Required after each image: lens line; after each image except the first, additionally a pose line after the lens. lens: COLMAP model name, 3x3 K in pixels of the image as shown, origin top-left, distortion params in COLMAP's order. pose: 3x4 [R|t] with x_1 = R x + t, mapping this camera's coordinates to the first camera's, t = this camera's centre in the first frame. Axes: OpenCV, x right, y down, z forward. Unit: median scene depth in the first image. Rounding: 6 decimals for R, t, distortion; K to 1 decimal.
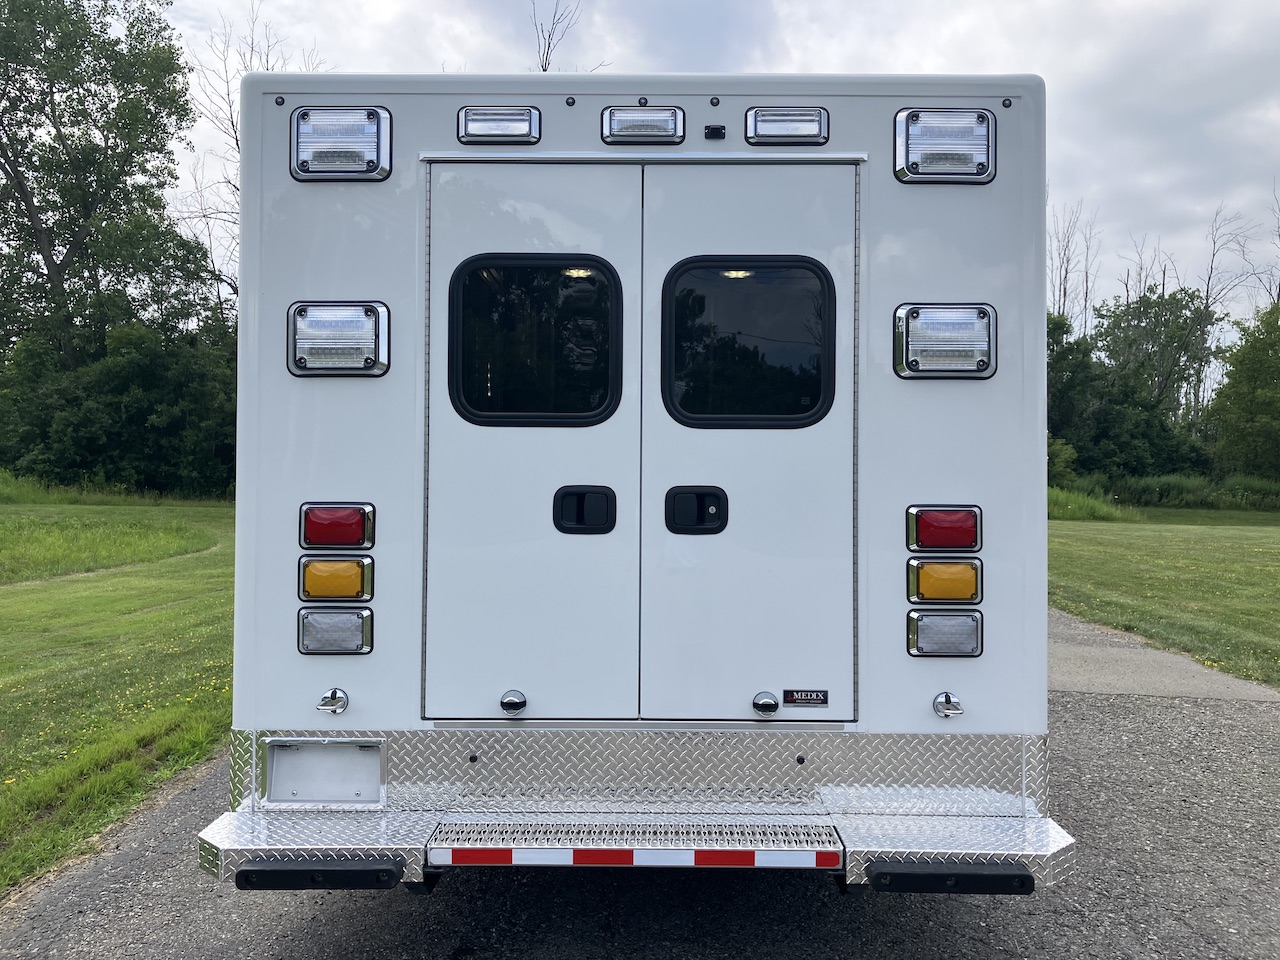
lens RADIAL K [[1055.1, 0, 640.0], [0, 1055.1, 480.0], [0, 0, 1]] dist [0.005392, -0.003547]
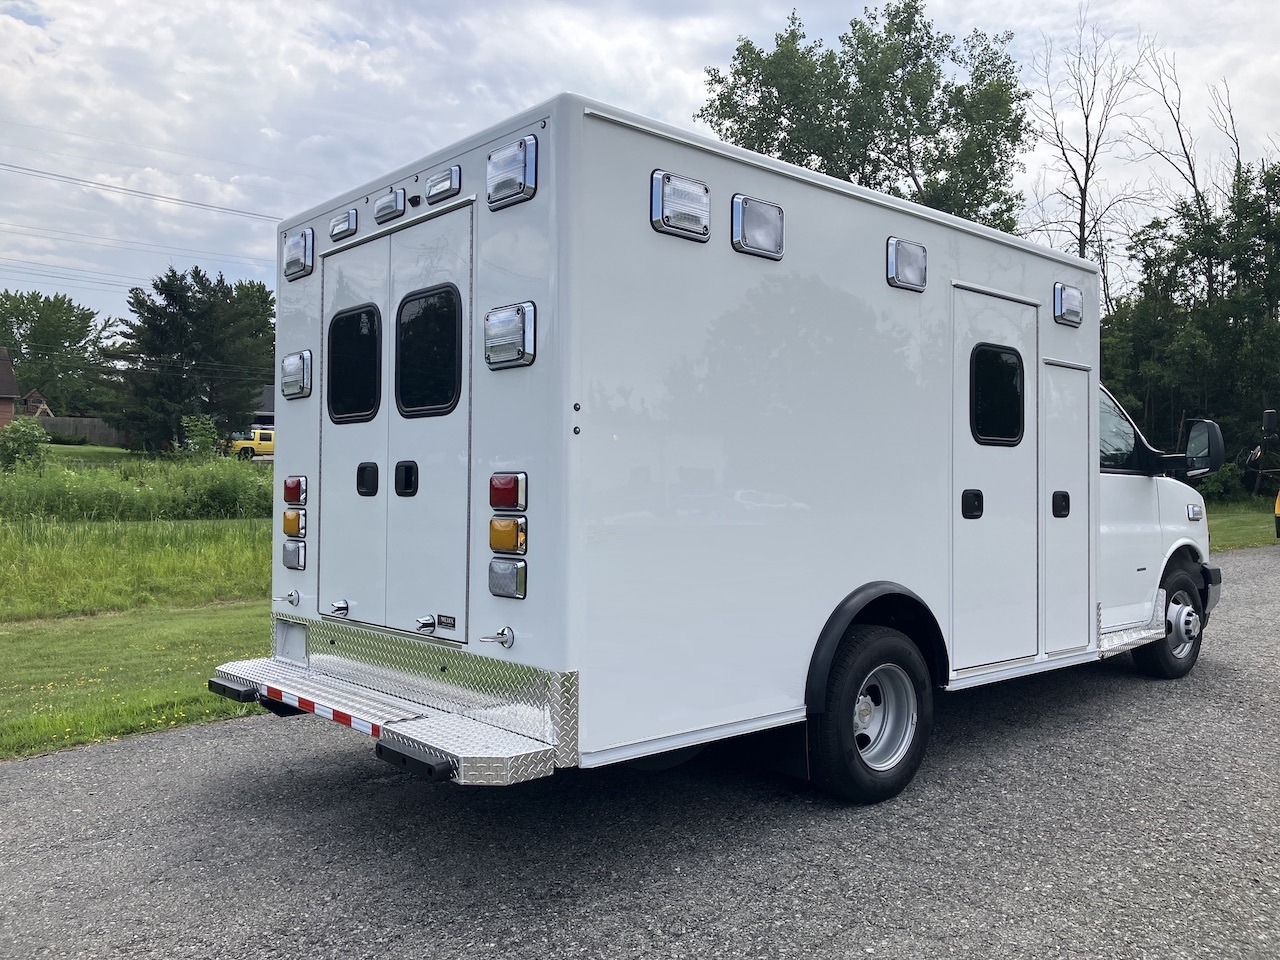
lens RADIAL K [[1033.7, 0, 640.0], [0, 1033.7, 480.0], [0, 0, 1]] dist [0.008856, -0.001490]
pose [[0.680927, -0.009063, -0.732295, 1.242093], [0.004719, 0.999957, -0.007988, 0.042618], [0.732336, 0.001984, 0.680940, 0.303471]]
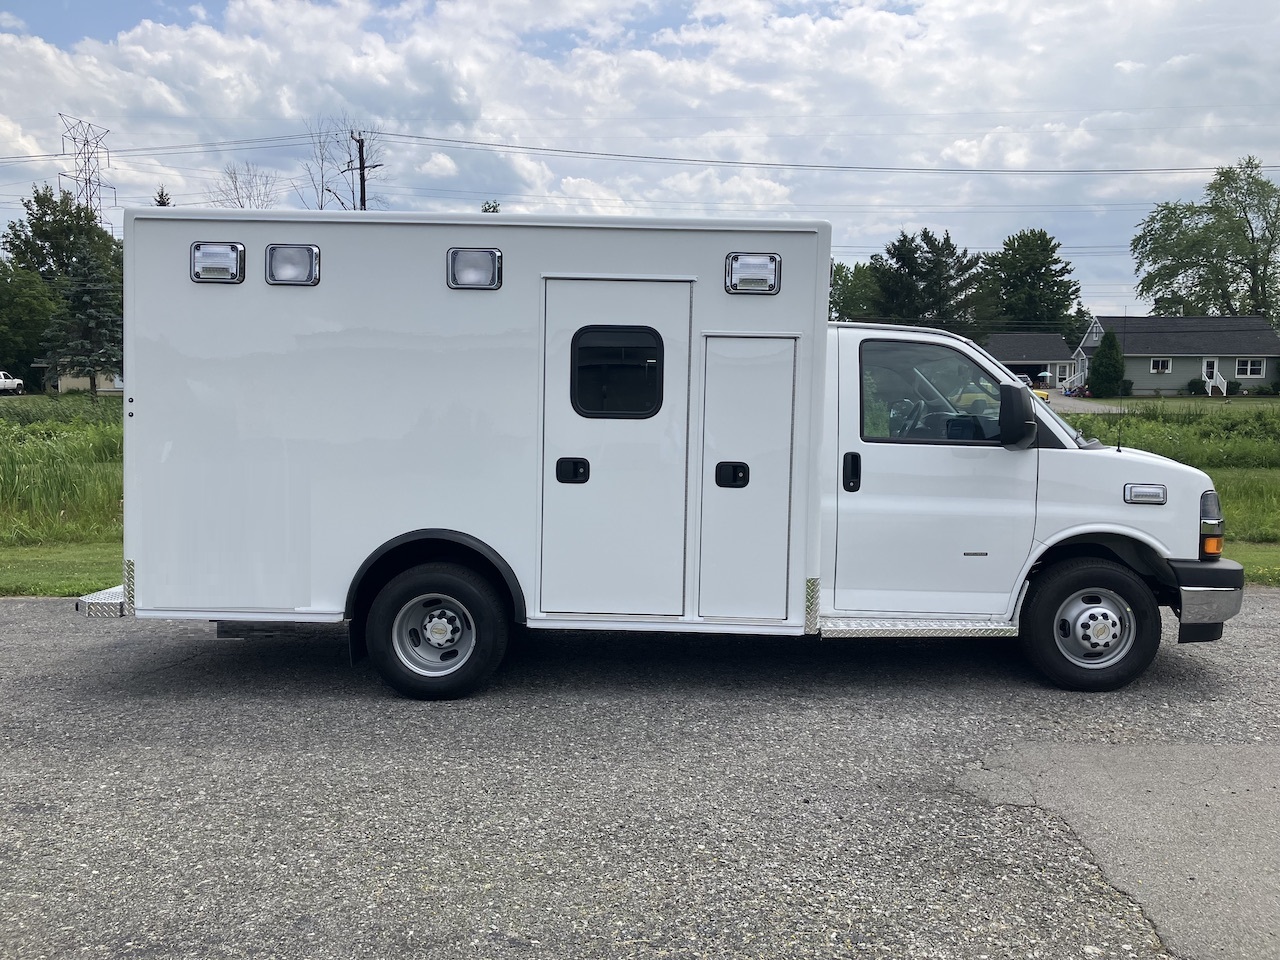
lens RADIAL K [[1062.2, 0, 647.0], [0, 1062.2, 474.6], [0, 0, 1]] dist [0.020713, -0.017690]
pose [[0.012332, 0.051689, -0.998587, 2.273158], [-0.010989, 0.998610, 0.051554, -0.019814], [0.999864, 0.010337, 0.012883, 1.881769]]
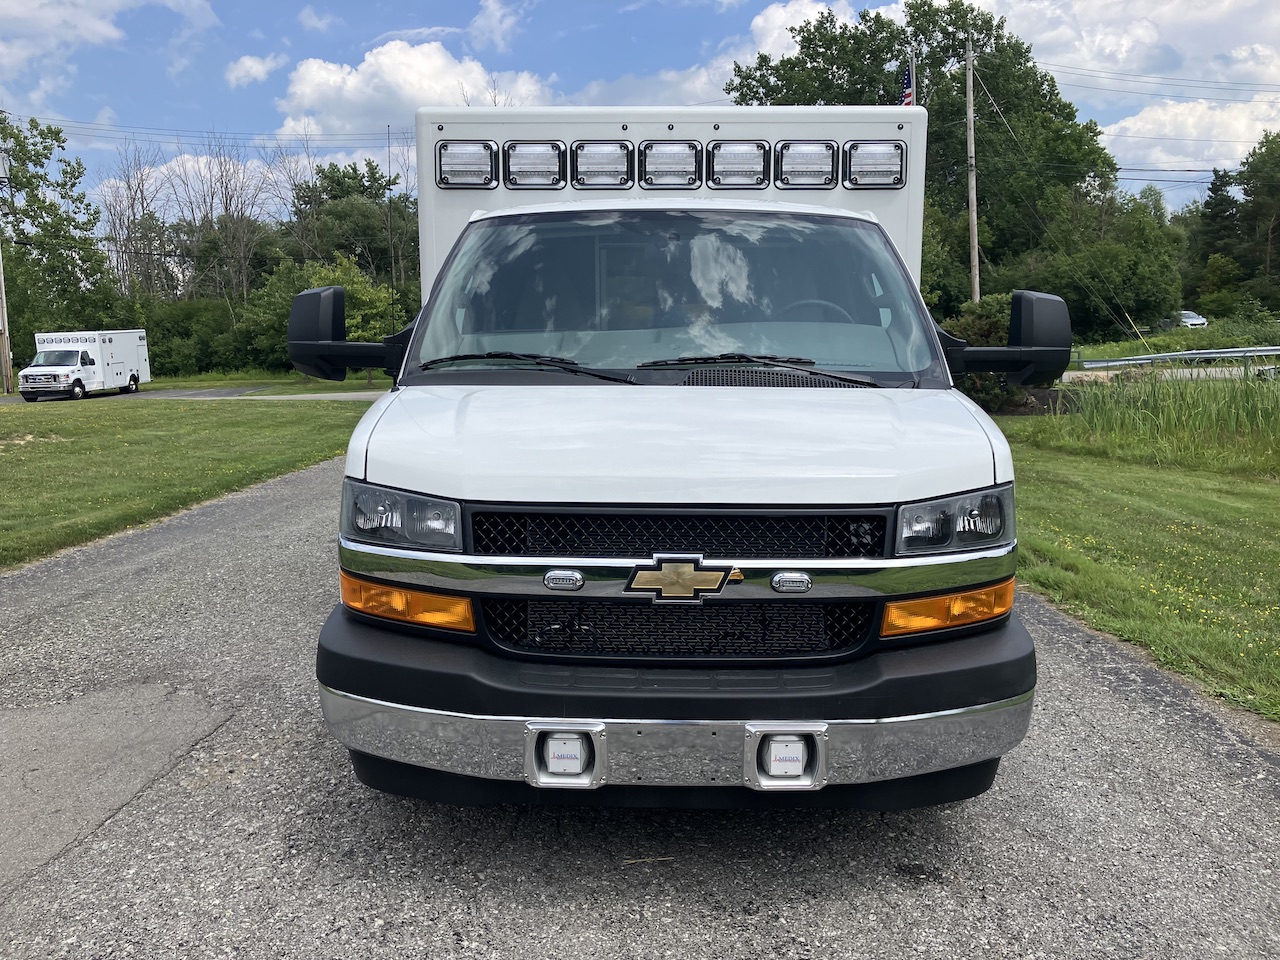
lens RADIAL K [[1055.1, 0, 640.0], [0, 1055.1, 480.0], [0, 0, 1]] dist [0.005392, -0.003547]
pose [[-0.999908, 0.011571, -0.007087, 0.096740], [0.010505, 0.990720, 0.135515, -0.025215], [0.008590, 0.135428, -0.990750, 3.861742]]
